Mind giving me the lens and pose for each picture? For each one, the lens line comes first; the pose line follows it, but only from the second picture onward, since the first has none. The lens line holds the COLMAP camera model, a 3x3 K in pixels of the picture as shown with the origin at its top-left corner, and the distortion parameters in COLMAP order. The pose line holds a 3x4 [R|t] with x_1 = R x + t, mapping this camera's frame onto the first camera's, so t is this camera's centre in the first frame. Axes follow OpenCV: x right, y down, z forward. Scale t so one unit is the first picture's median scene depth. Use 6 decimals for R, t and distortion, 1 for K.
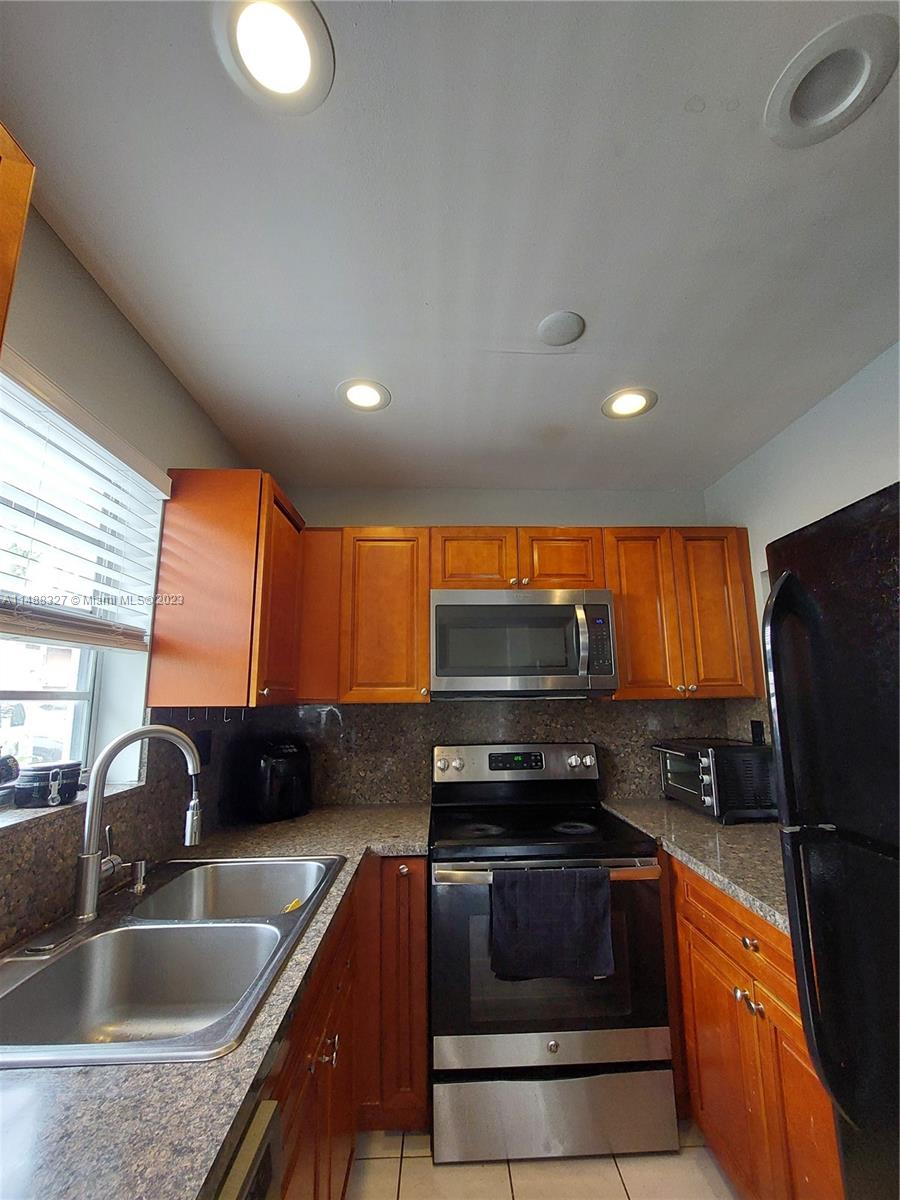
lens RADIAL K [[482.9, 0, 454.3], [0, 482.9, 618.4], [0, 0, 1]] dist [-0.015095, 0.002291]
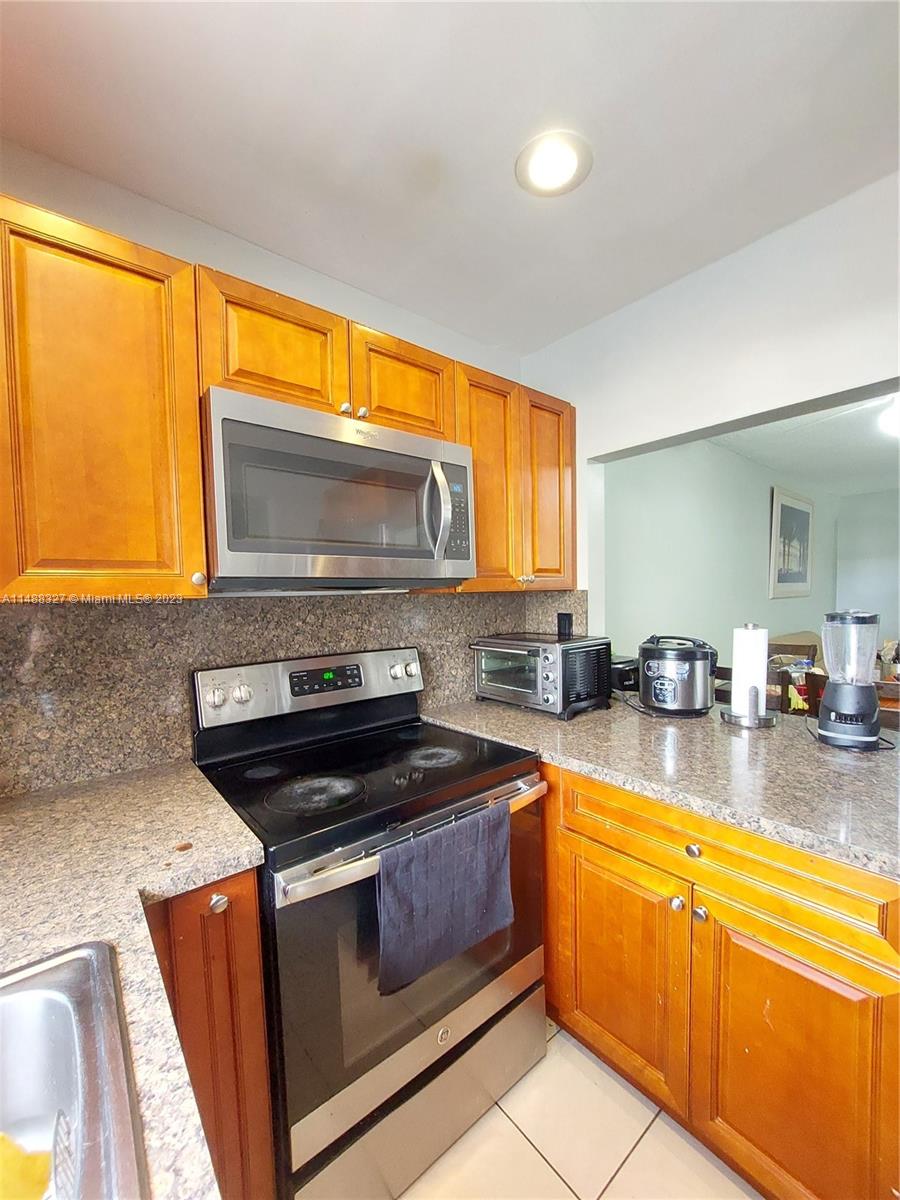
lens RADIAL K [[482.9, 0, 451.2], [0, 482.9, 620.0], [0, 0, 1]] dist [-0.015095, 0.002291]
pose [[0.790378, -0.039425, 0.611349, -0.215798], [-0.084998, 0.981218, 0.173166, 0.098556], [-0.606694, -0.188830, 0.772182, 0.492262]]
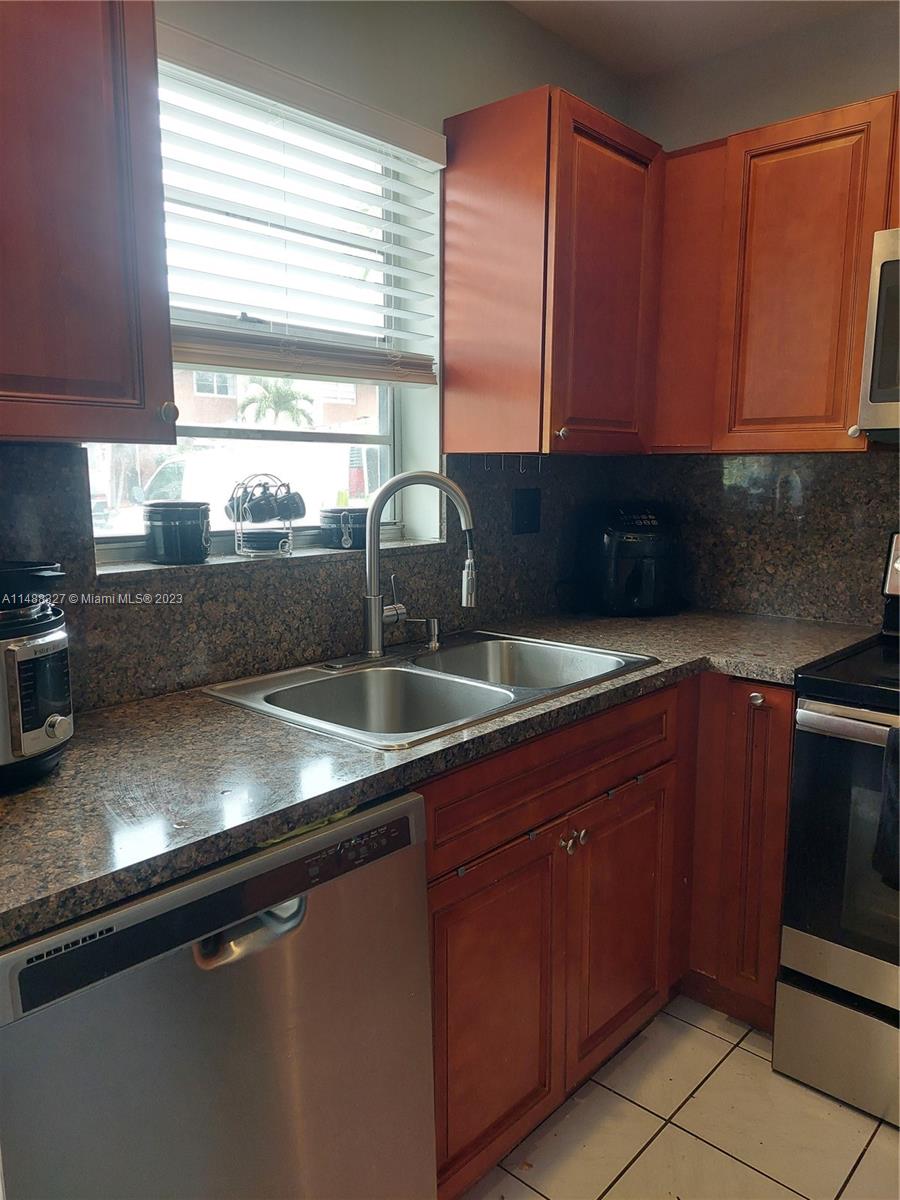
lens RADIAL K [[871.6, 0, 442.7], [0, 871.6, 606.1], [0, 0, 1]] dist [0.054317, -0.023634]
pose [[0.717404, 0.122467, -0.685809, 0.404848], [0.101461, 0.955564, 0.276773, 0.017528], [0.689230, -0.268141, 0.673099, -0.086923]]
